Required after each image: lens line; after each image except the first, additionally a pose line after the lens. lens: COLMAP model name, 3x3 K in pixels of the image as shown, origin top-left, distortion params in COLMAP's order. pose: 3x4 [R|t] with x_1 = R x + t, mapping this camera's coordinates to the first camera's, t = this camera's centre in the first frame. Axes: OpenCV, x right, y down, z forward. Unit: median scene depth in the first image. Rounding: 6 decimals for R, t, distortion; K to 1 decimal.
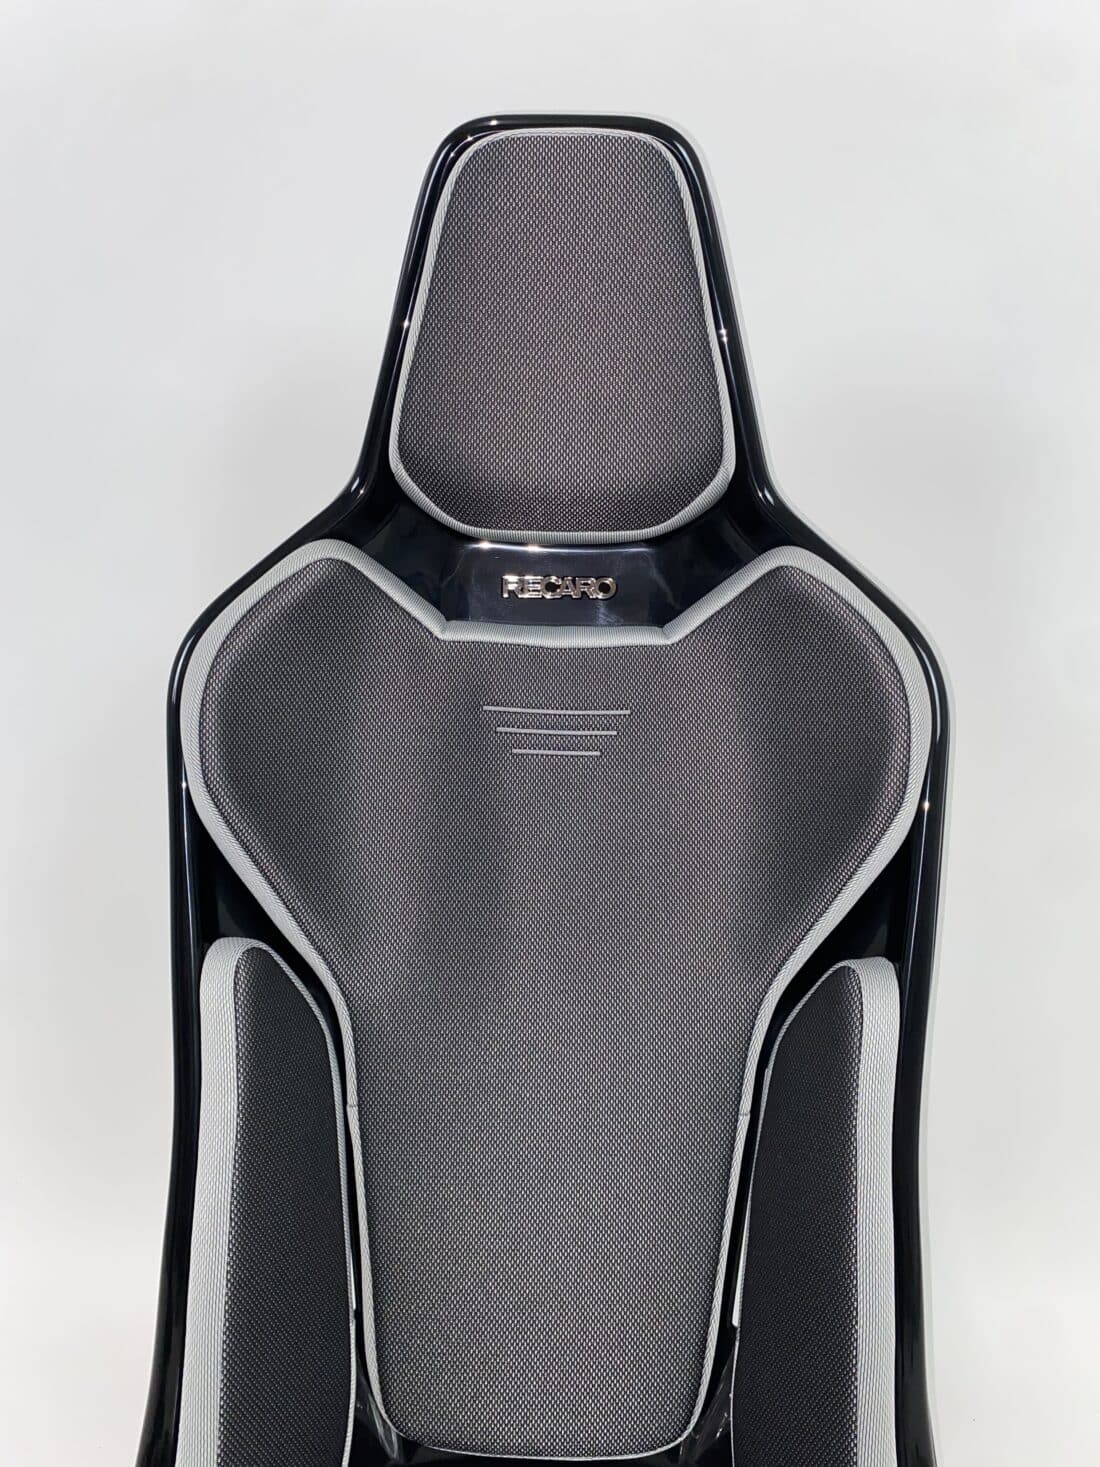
lens RADIAL K [[1090.6, 0, 551.6], [0, 1090.6, 716.5], [0, 0, 1]] dist [0.049352, -0.048508]
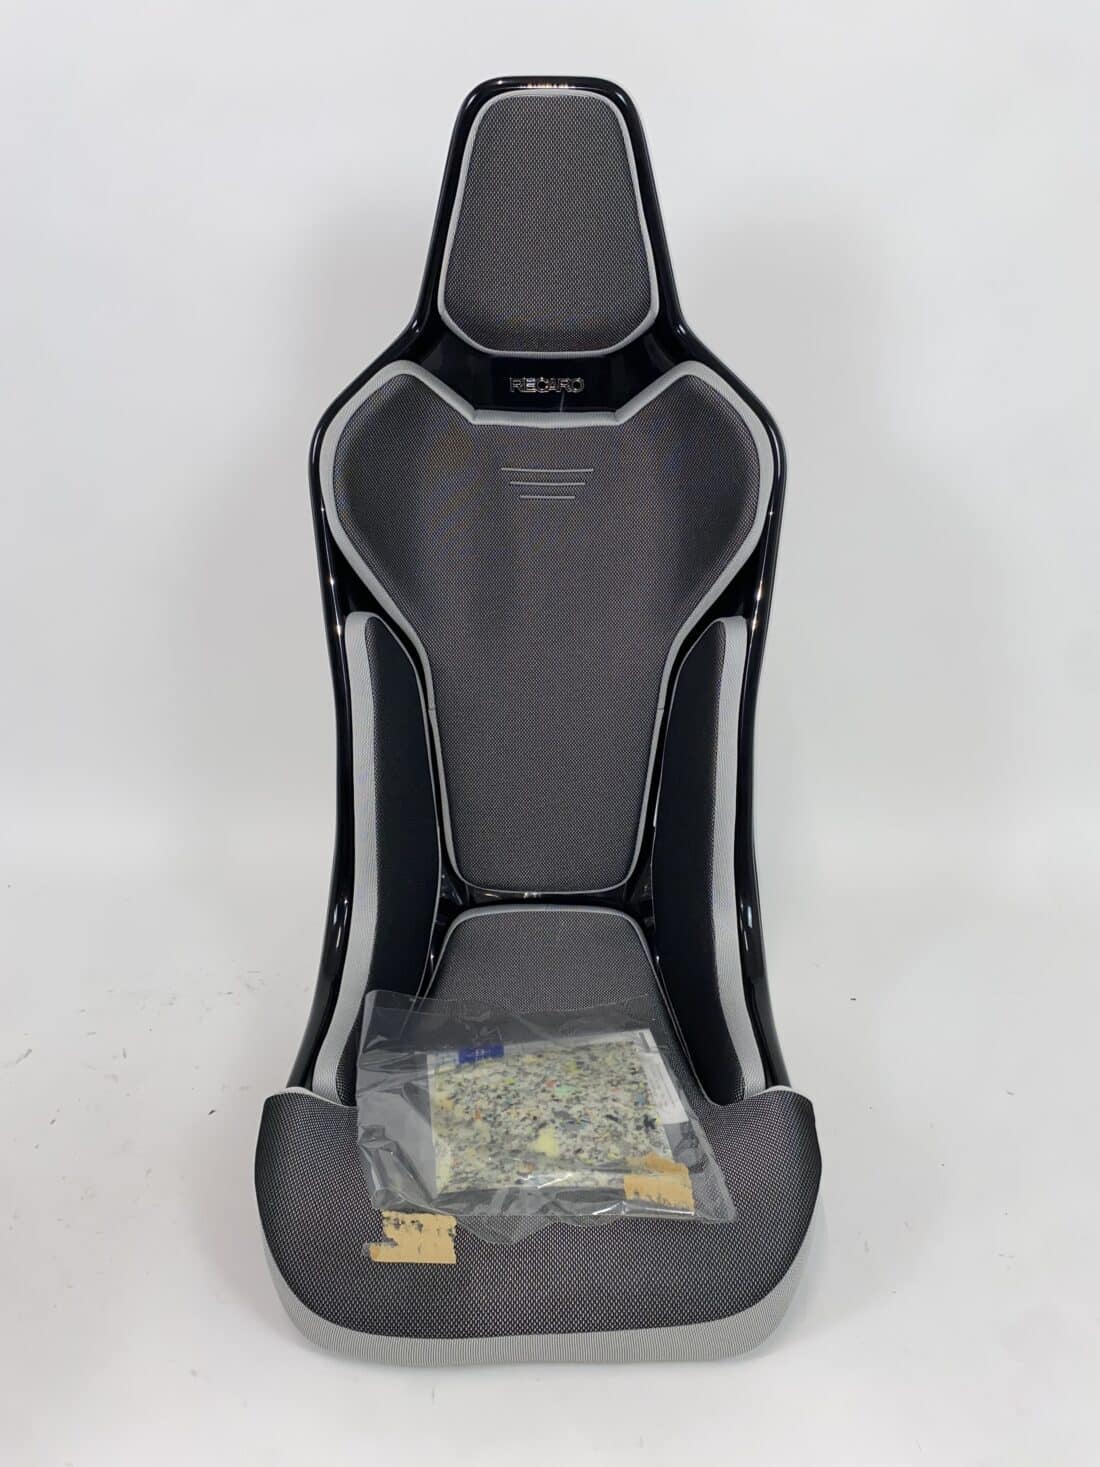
lens RADIAL K [[1090.6, 0, 555.2], [0, 1090.6, 710.6], [0, 0, 1]] dist [0.049352, -0.048508]
pose [[0.999383, -0.022399, 0.027046, -0.036275], [0.014989, 0.968567, 0.248300, -0.062989], [-0.031758, -0.247742, 0.968306, -0.659627]]
